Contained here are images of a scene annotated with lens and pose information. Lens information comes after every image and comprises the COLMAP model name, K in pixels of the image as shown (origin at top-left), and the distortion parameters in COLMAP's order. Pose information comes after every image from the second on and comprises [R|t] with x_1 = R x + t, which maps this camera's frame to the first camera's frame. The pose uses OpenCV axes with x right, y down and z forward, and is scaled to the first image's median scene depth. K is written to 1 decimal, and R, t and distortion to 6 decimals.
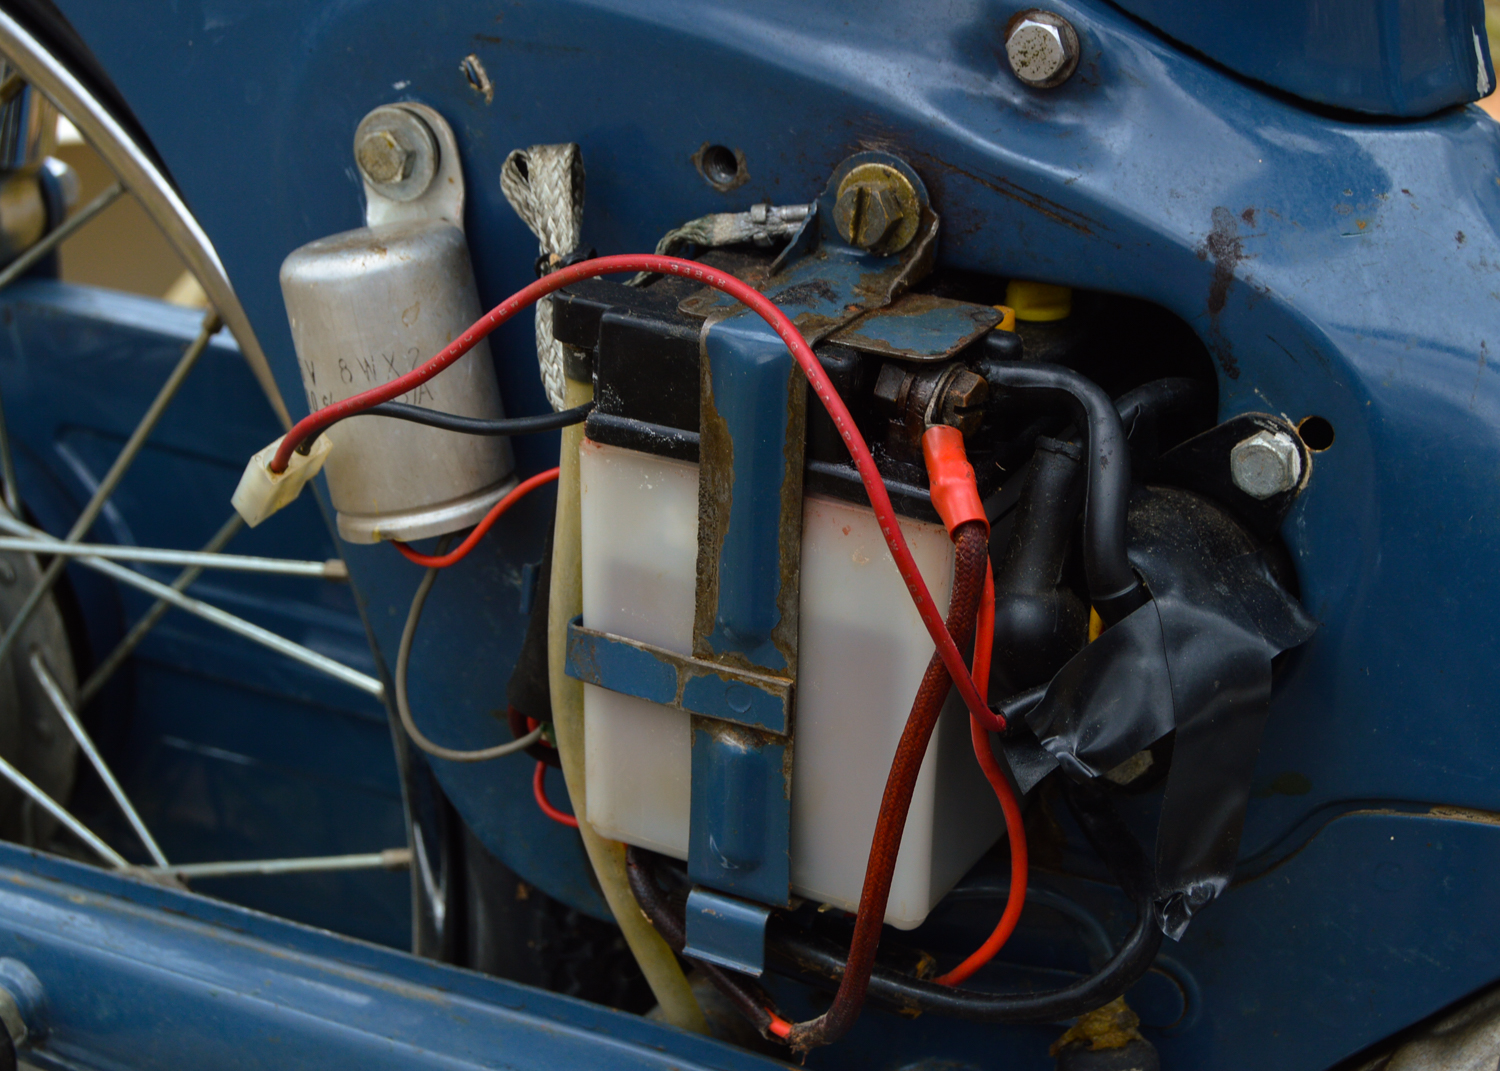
lens RADIAL K [[2714.4, 0, 752.0], [0, 2714.4, 544.8], [0, 0, 1]] dist [-0.025217, 0.000000]
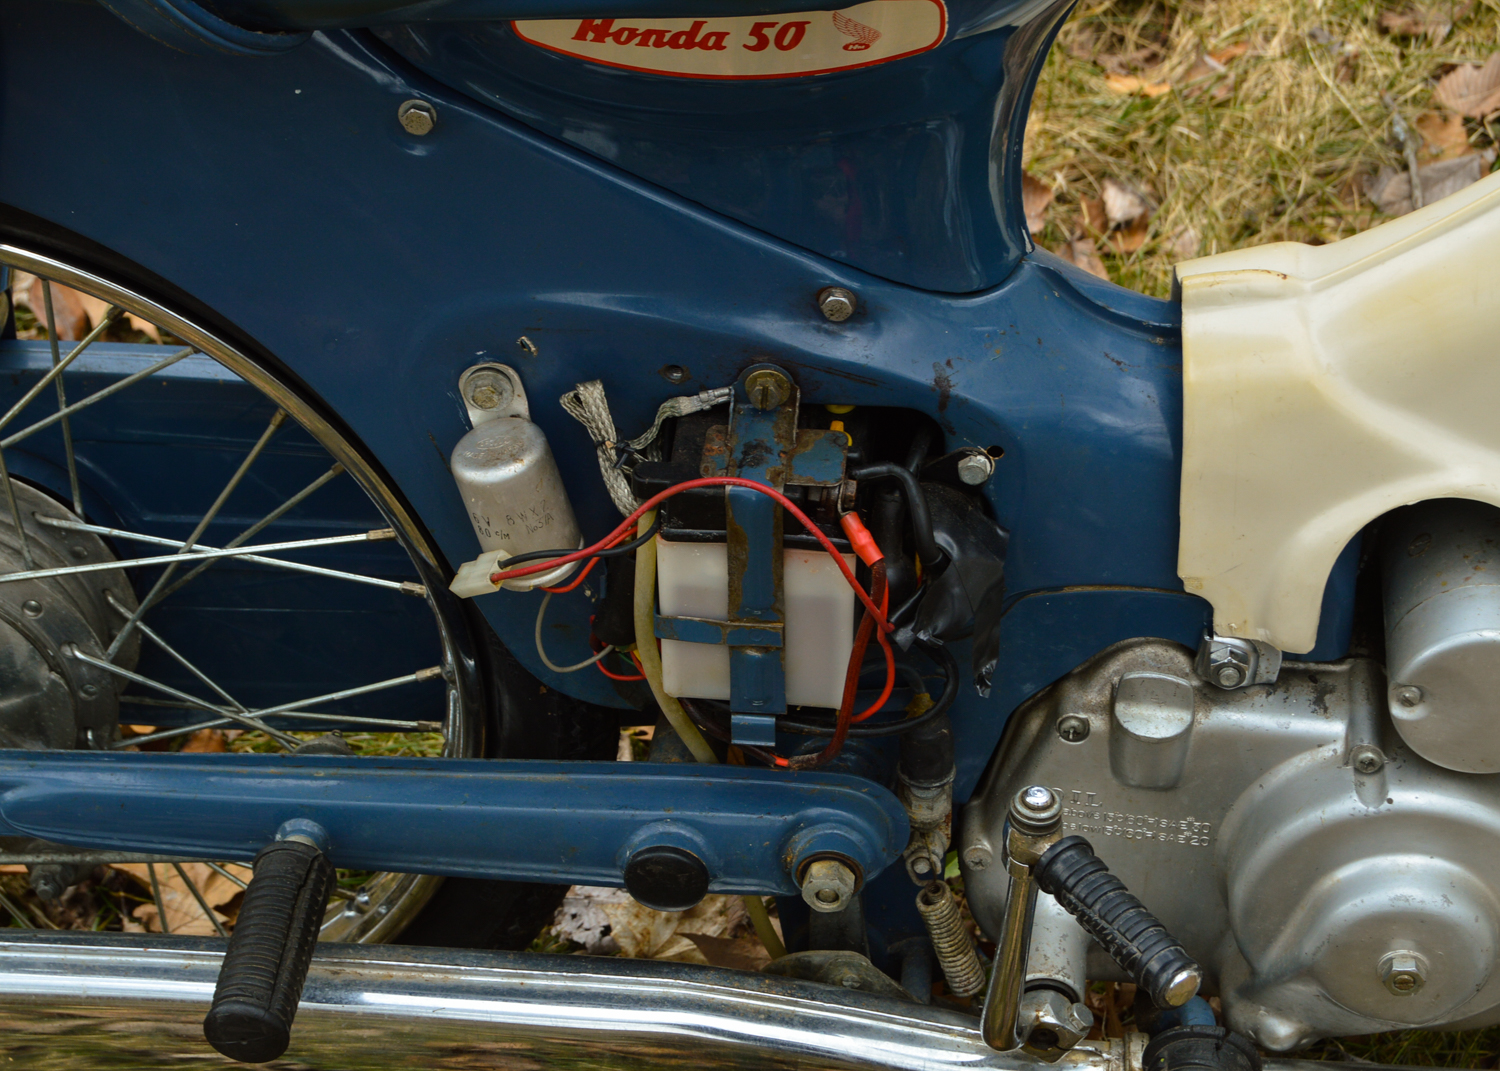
lens RADIAL K [[3712.6, 0, 741.5], [0, 3712.6, 535.9], [0, 0, 1]] dist [-0.026424, 0.000000]
pose [[0.922355, -0.279617, 0.266601, -0.754258], [0.183474, 0.924303, 0.334666, -0.970400], [-0.339998, -0.259766, 0.903838, -1.548995]]
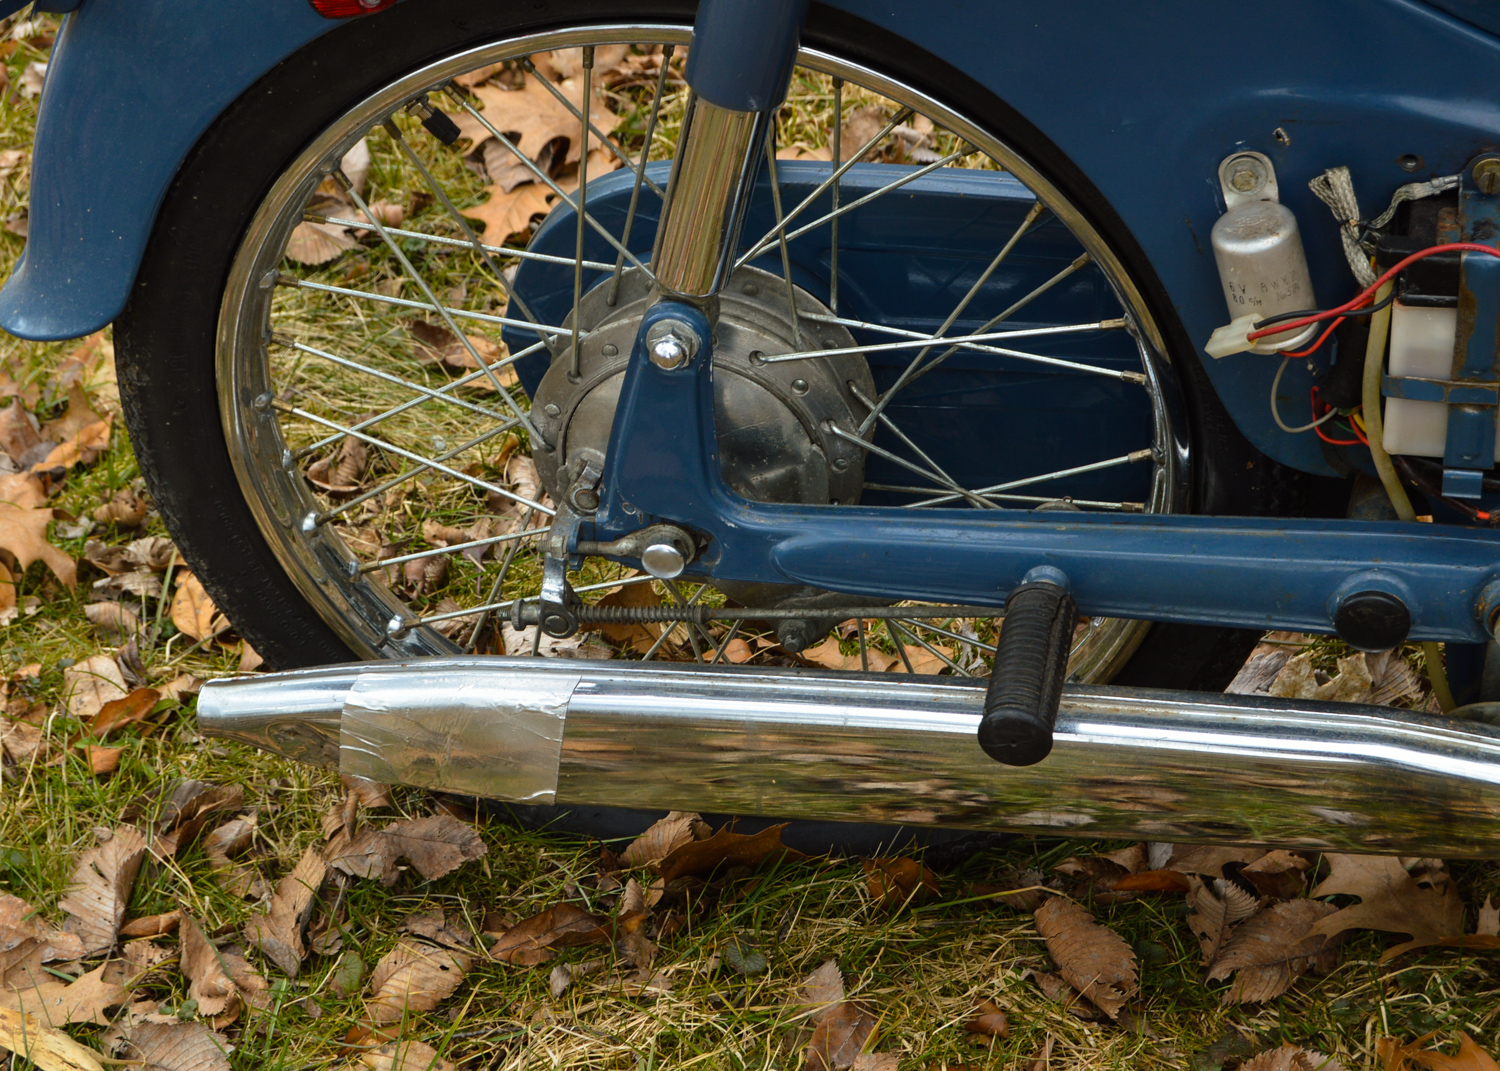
lens RADIAL K [[3712.6, 0, 744.2], [0, 3712.6, 550.2], [0, 0, 1]] dist [-0.026424, 0.000000]
pose [[0.945406, -0.256776, 0.200684, -1.299037], [0.189477, 0.934102, 0.302576, -0.921099], [-0.265154, -0.248032, 0.931758, -1.890104]]
